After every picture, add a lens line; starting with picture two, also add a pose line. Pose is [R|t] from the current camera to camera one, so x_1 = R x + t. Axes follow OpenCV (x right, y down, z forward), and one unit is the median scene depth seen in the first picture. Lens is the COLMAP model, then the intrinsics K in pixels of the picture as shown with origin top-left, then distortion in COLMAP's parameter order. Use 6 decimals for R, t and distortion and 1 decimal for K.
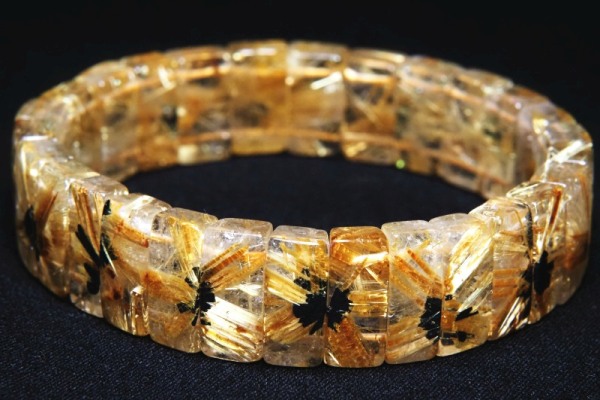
lens RADIAL K [[1418.2, 0, 314.8], [0, 1418.2, 168.0], [0, 0, 1]] dist [0.384146, 0.000000]
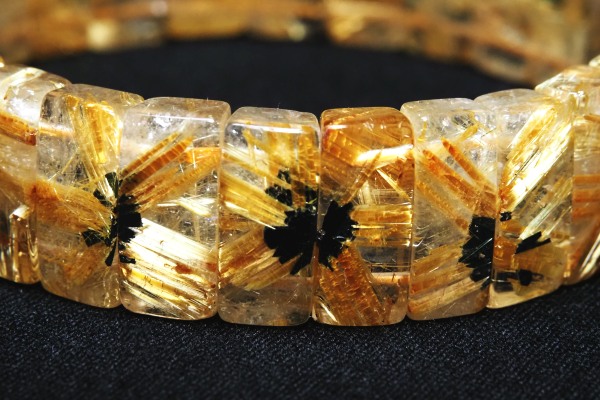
lens RADIAL K [[1418.2, 0, 298.9], [0, 1418.2, 202.2], [0, 0, 1]] dist [0.384146, 0.000000]
pose [[0.999613, -0.008853, 0.026376, -0.016310], [0.008881, 0.999960, -0.000967, 0.084095], [-0.026366, 0.001201, 0.999652, 0.358830]]
